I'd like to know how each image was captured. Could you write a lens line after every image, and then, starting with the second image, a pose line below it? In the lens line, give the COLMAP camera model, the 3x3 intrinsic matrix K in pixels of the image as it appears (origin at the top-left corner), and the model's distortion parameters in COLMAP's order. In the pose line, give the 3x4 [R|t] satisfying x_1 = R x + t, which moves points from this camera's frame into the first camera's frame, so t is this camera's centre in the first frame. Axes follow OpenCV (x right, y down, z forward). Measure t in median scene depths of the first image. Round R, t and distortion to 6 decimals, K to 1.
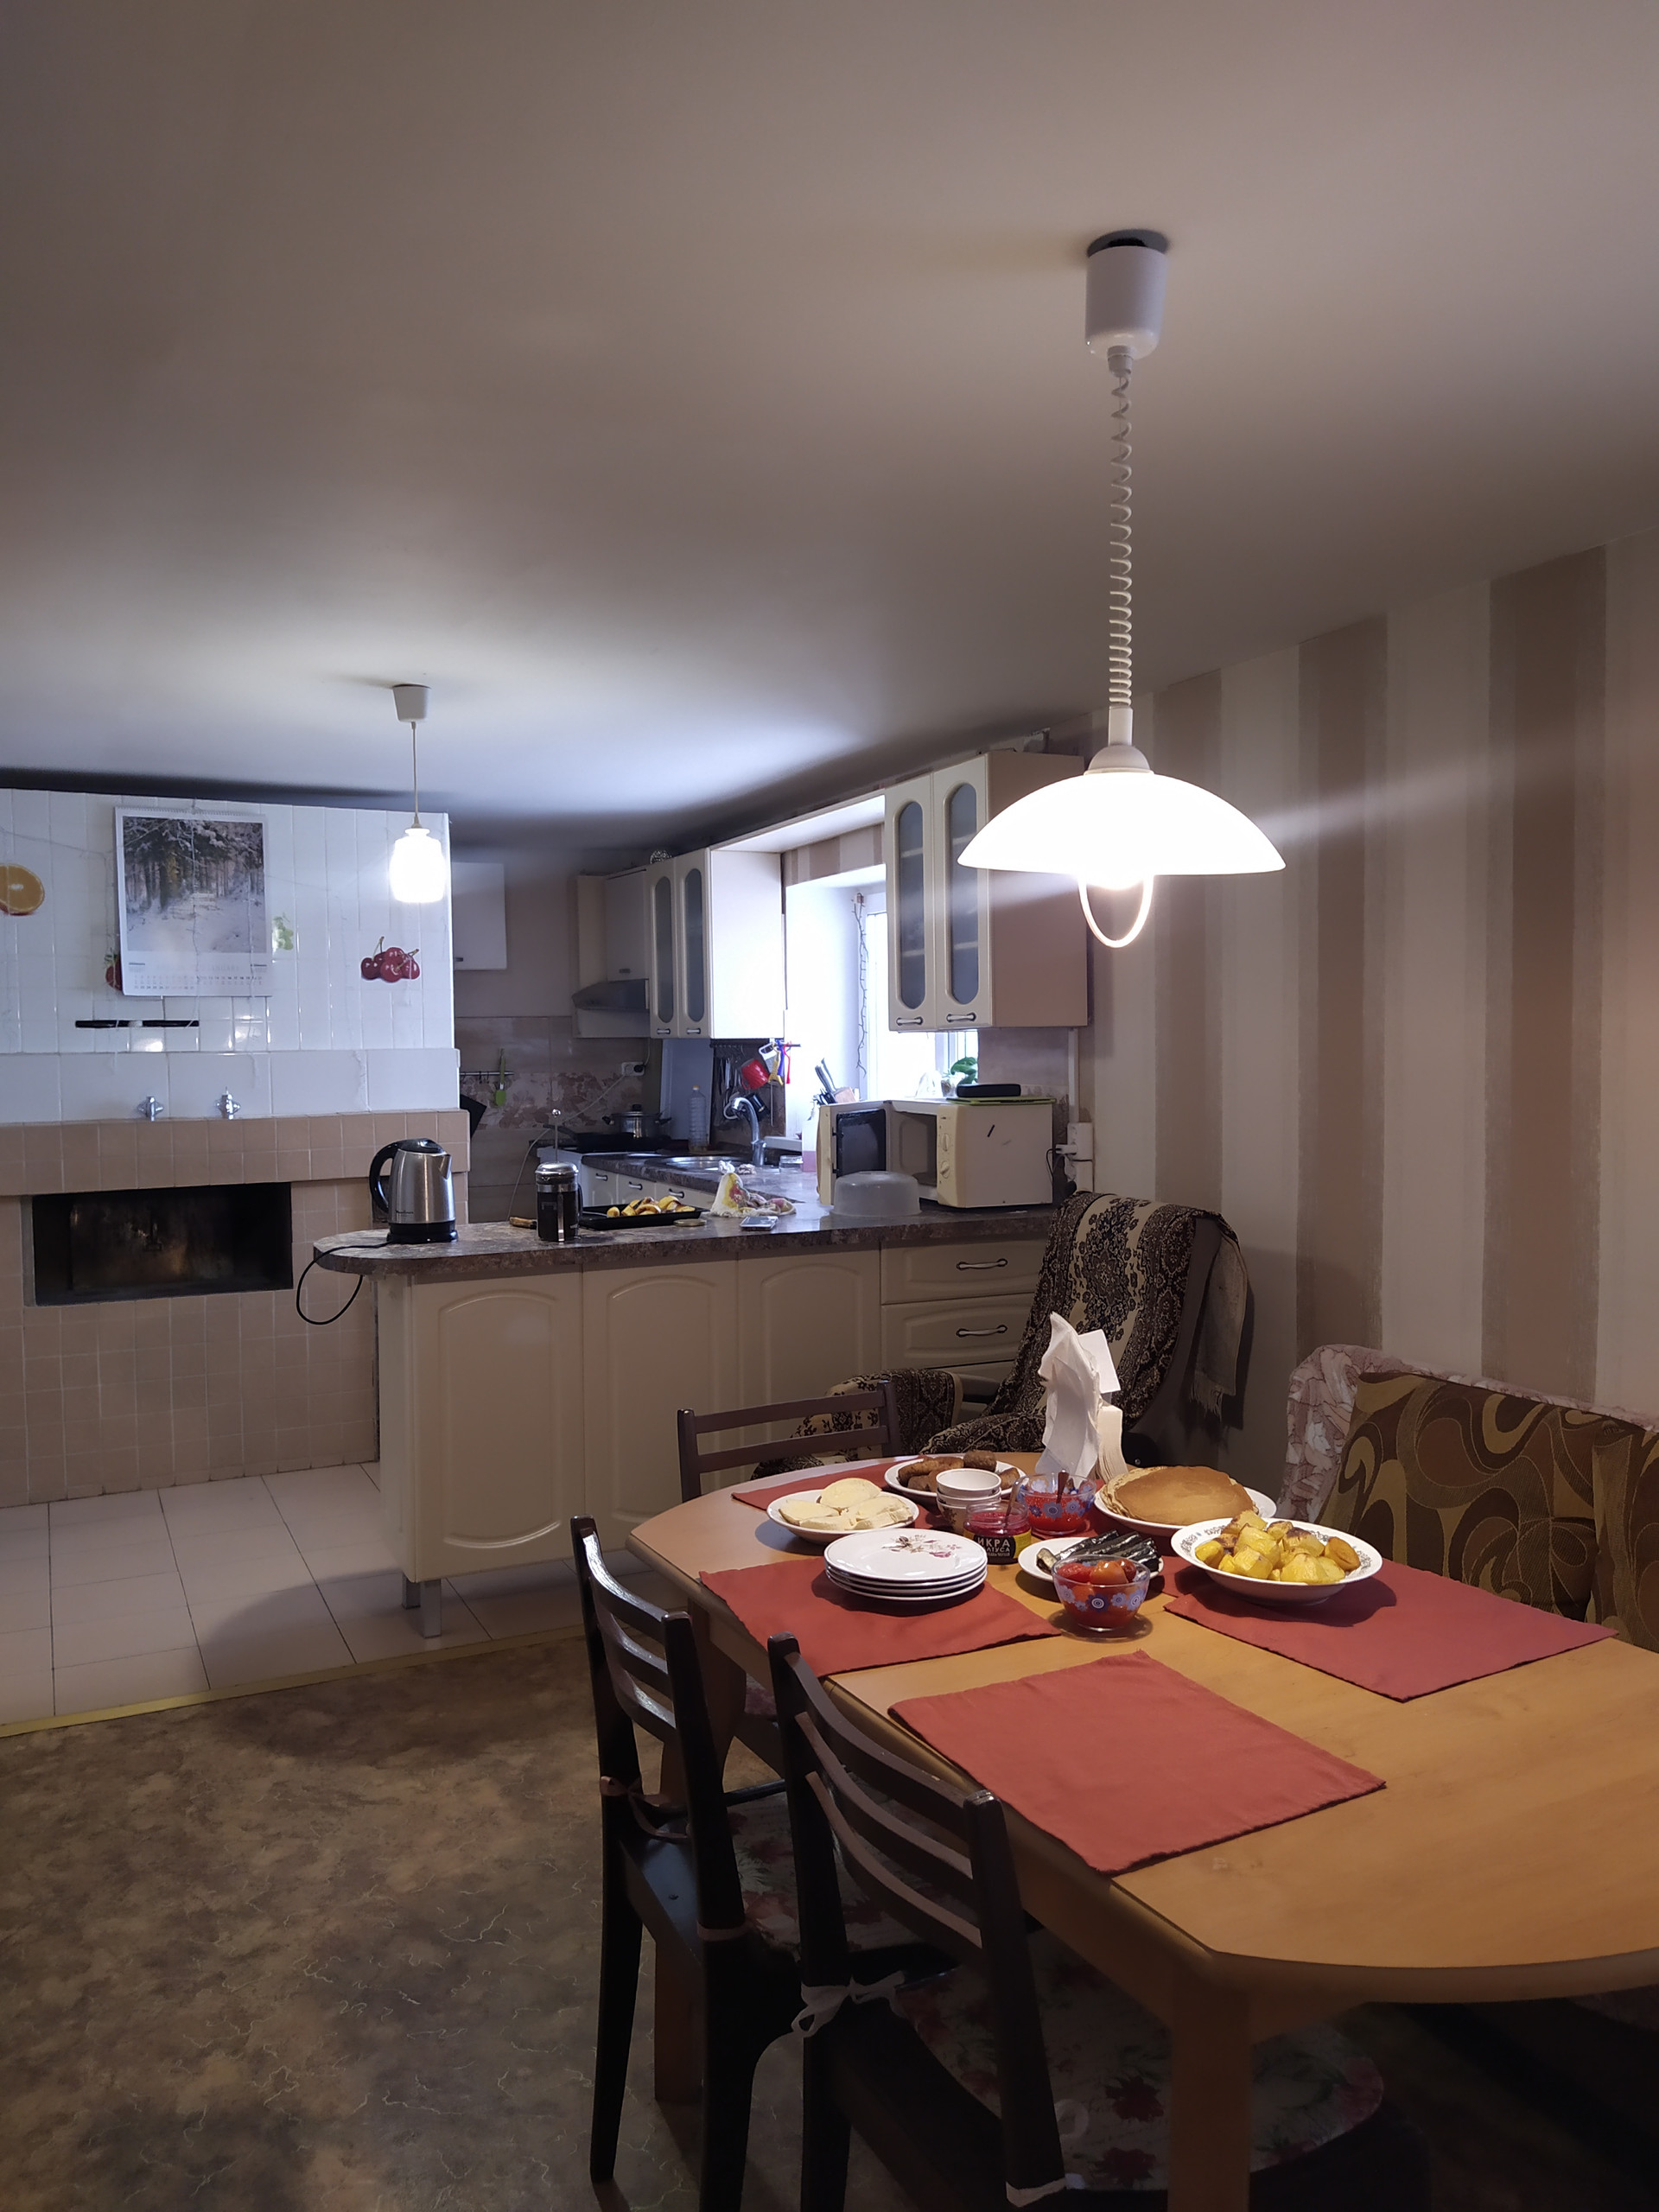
lens RADIAL K [[1643.2, 0, 835.6], [0, 1643.2, 1110.7], [0, 0, 1]] dist [0.076262, -0.077446]
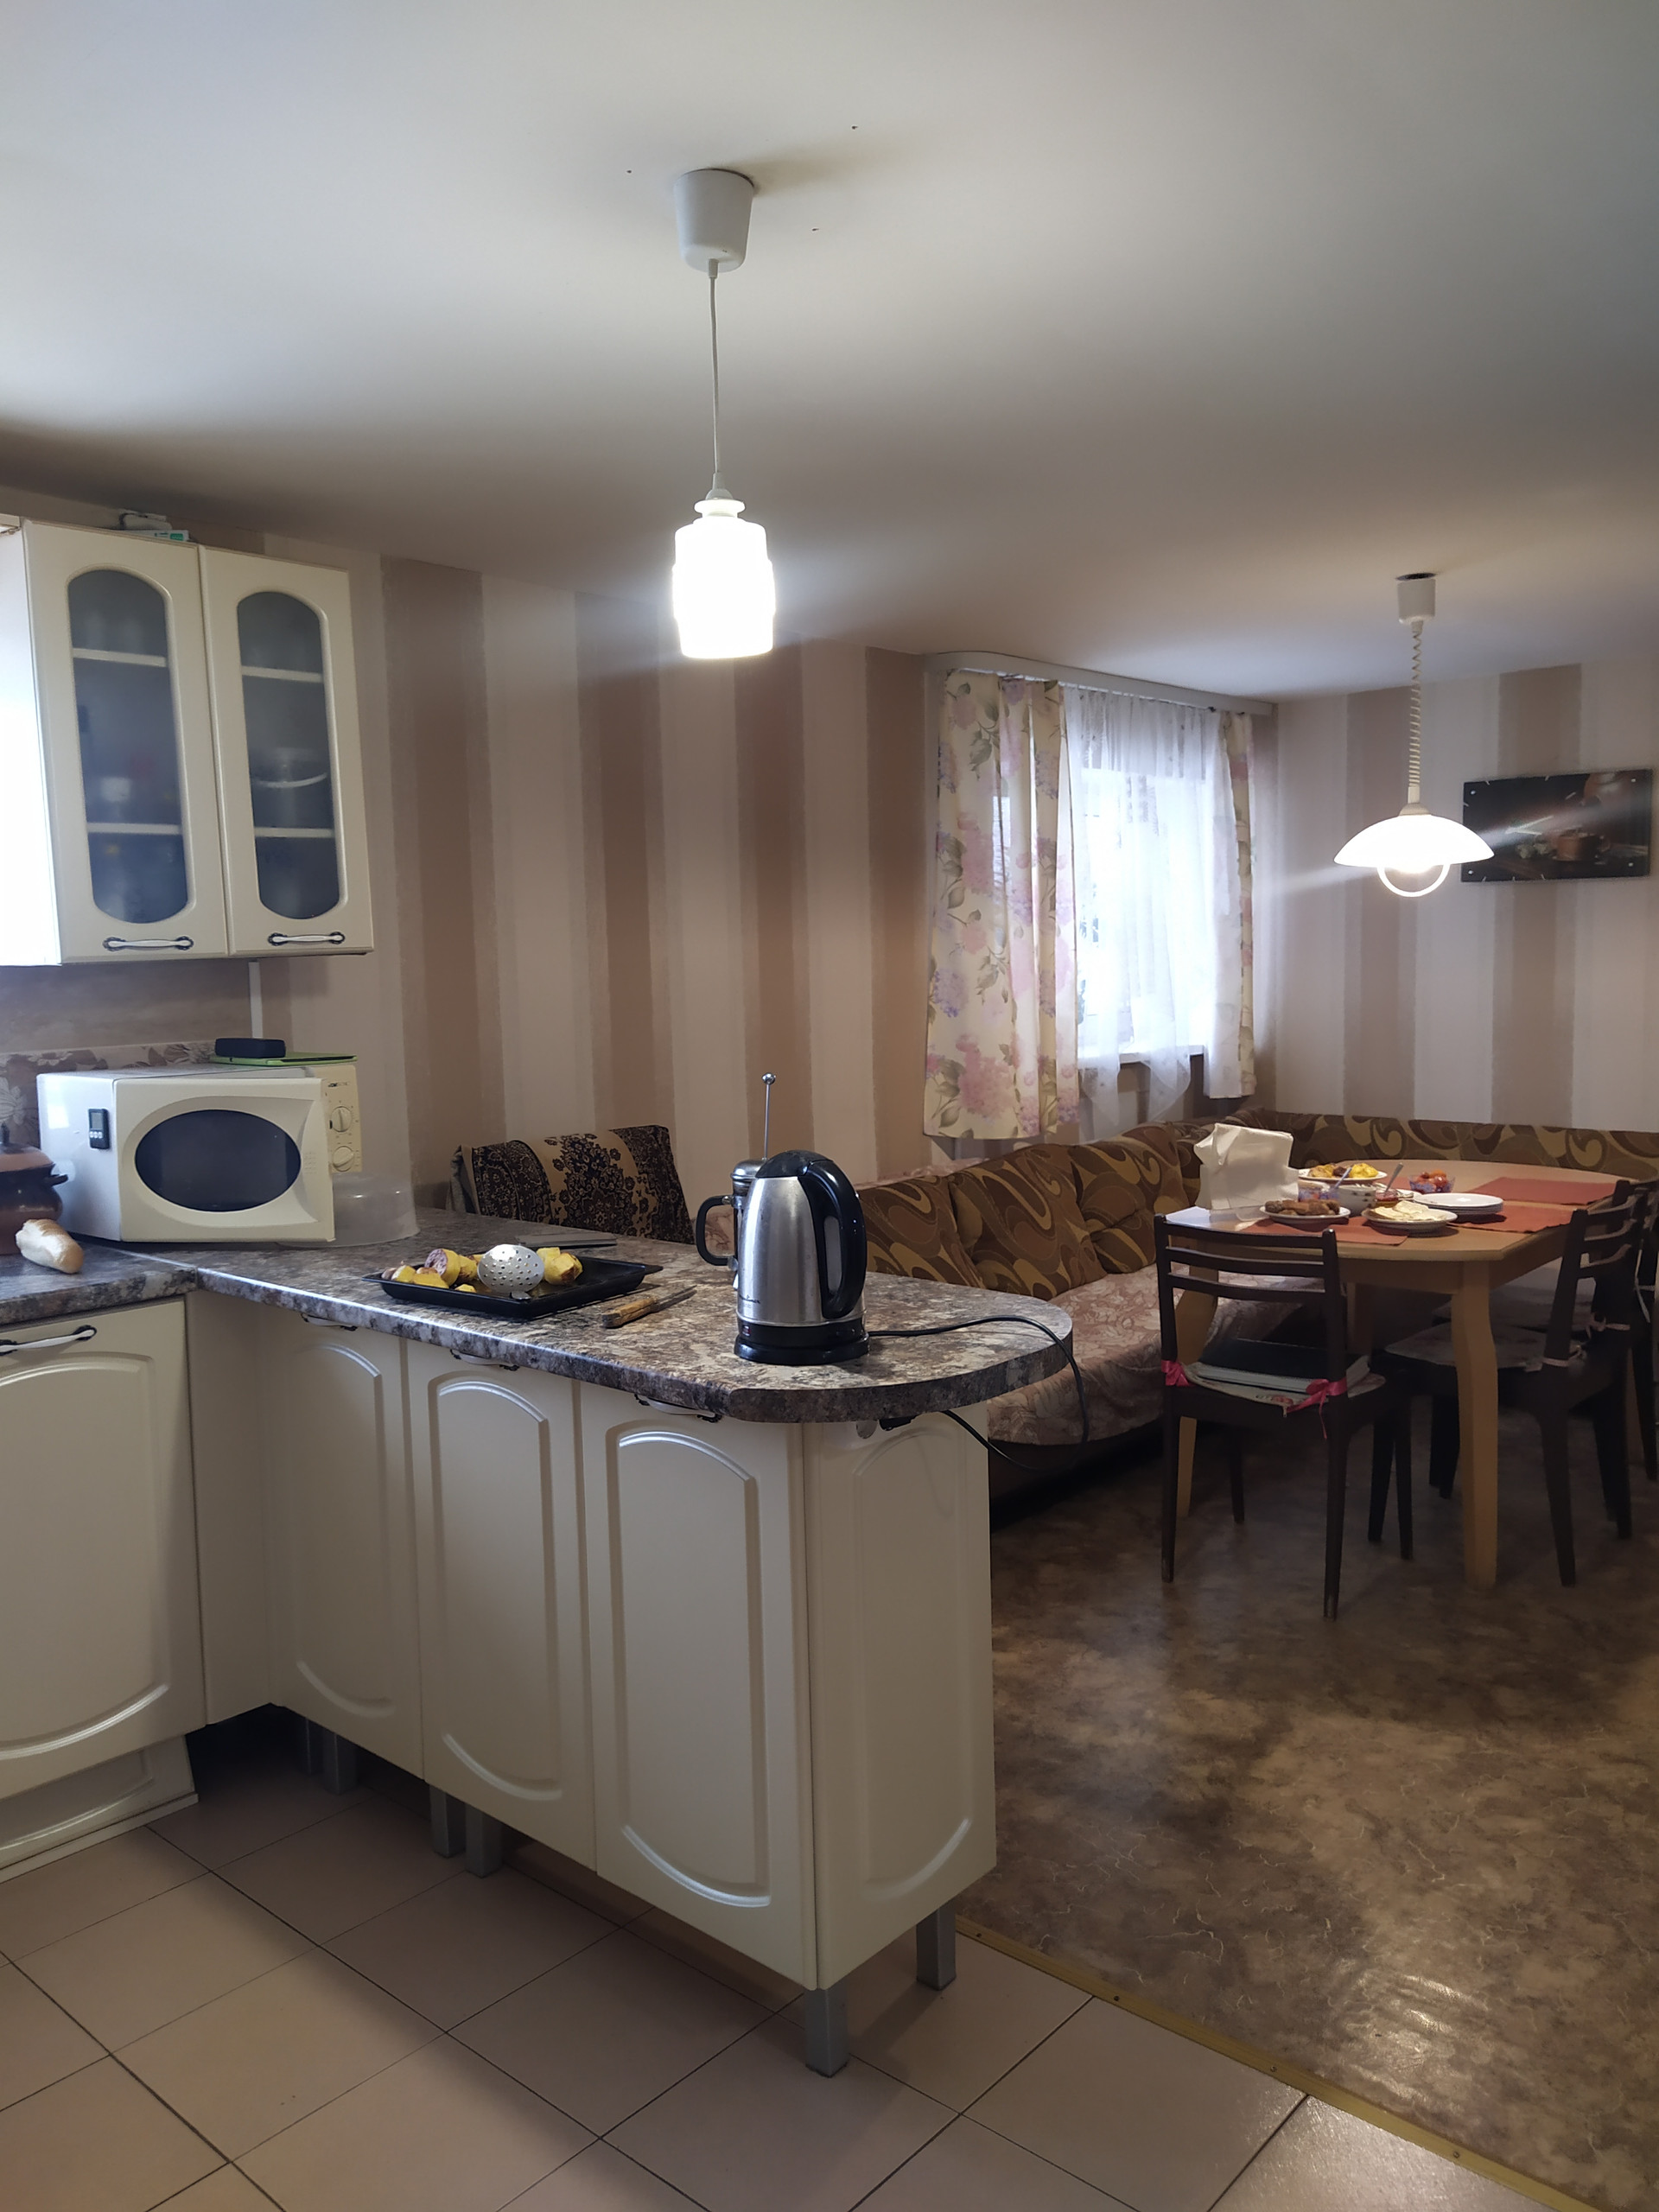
lens RADIAL K [[1643.2, 0, 828.1], [0, 1643.2, 1092.4], [0, 0, 1]] dist [0.076262, -0.077446]
pose [[-0.387115, -0.065421, 0.919707, -0.744835], [0.065141, 0.993047, 0.098056, -0.053977], [-0.919727, 0.097869, -0.380162, 1.221634]]
